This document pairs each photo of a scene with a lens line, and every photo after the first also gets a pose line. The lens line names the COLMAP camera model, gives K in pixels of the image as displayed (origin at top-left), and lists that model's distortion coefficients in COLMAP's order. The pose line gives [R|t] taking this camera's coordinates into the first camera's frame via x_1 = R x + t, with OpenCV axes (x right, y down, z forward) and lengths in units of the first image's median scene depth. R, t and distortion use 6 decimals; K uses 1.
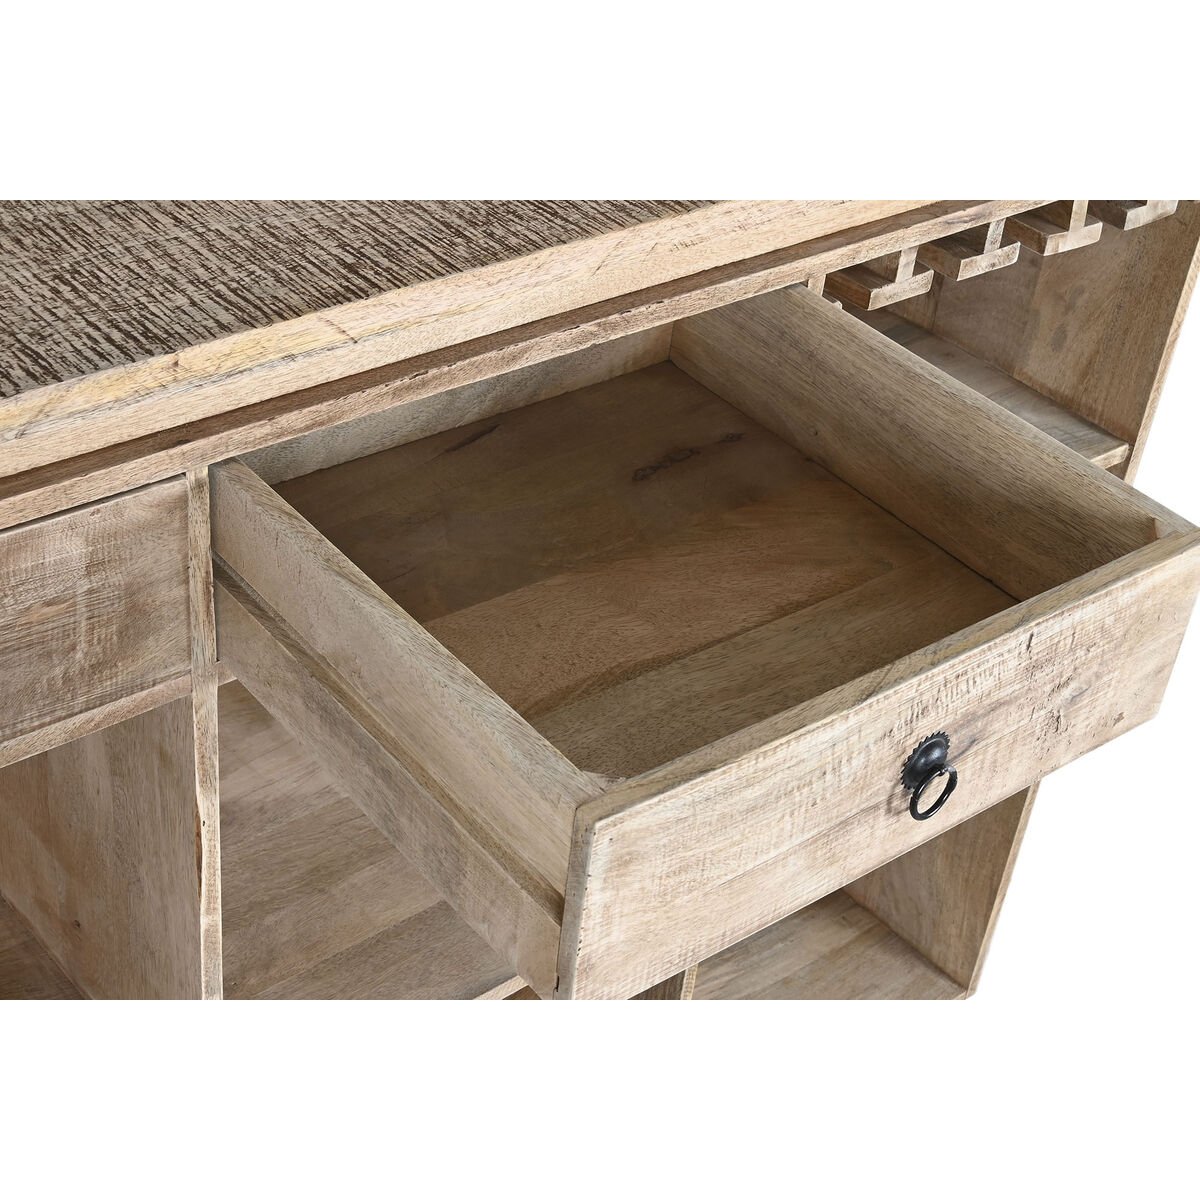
lens RADIAL K [[1989.0, 0, 598.2], [0, 1989.0, 601.8], [0, 0, 1]] dist [-0.035687, 0.000000]
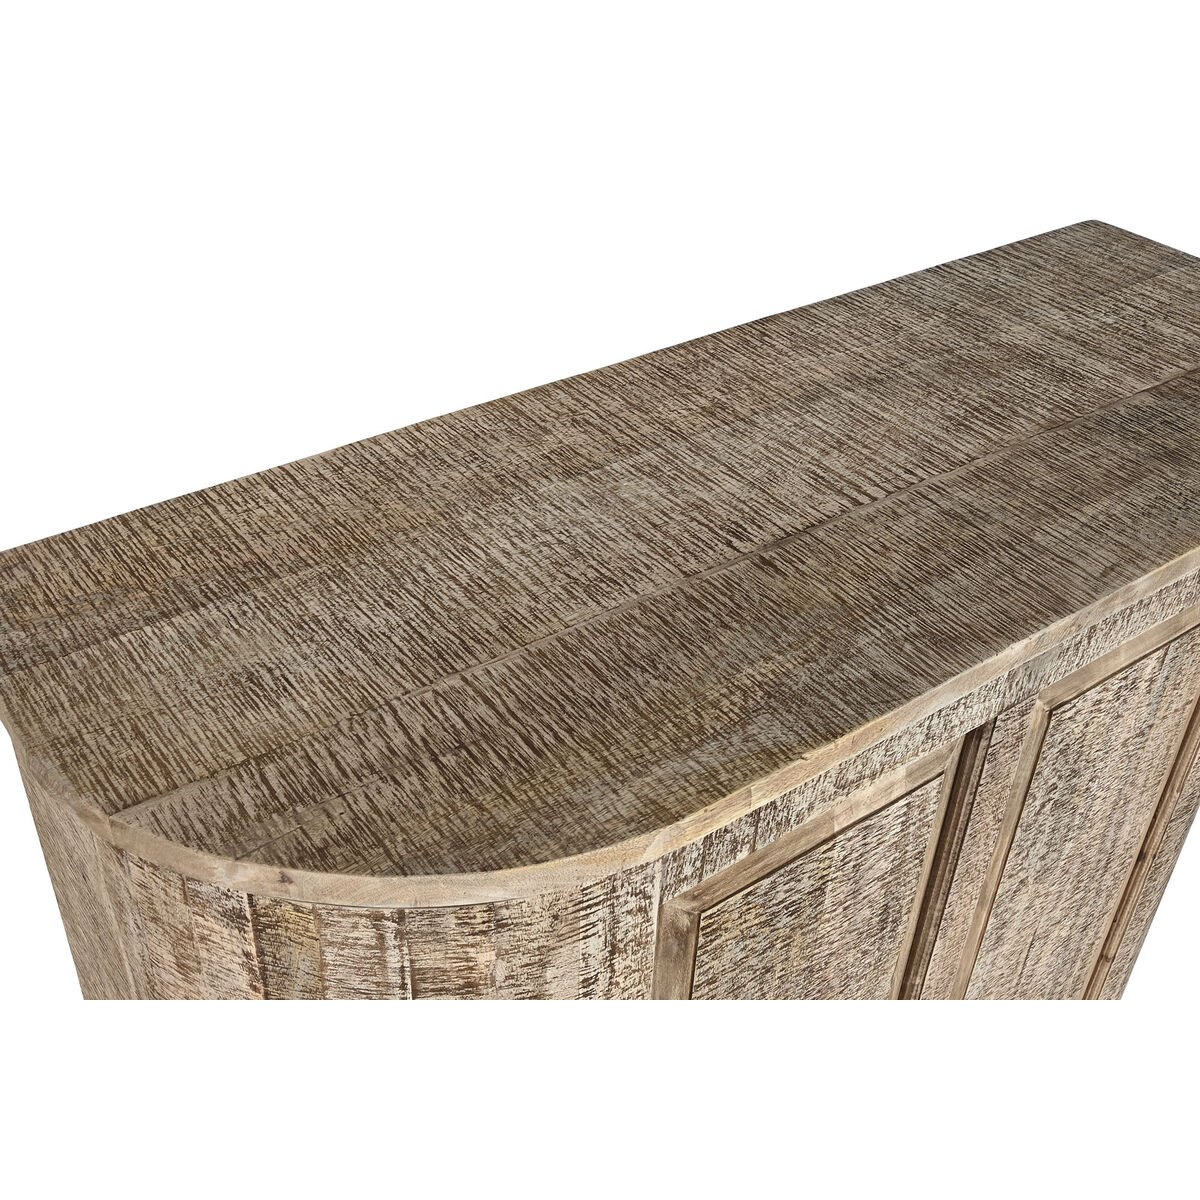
lens RADIAL K [[1401.3, 0, 599.0], [0, 1401.3, 601.5], [0, 0, 1]] dist [-0.030895, 0.000000]
pose [[-0.988165, -0.148974, -0.036555, 0.047384], [-0.081191, 0.305780, 0.948634, -1.380347], [-0.130144, 0.940375, -0.314257, 1.701259]]
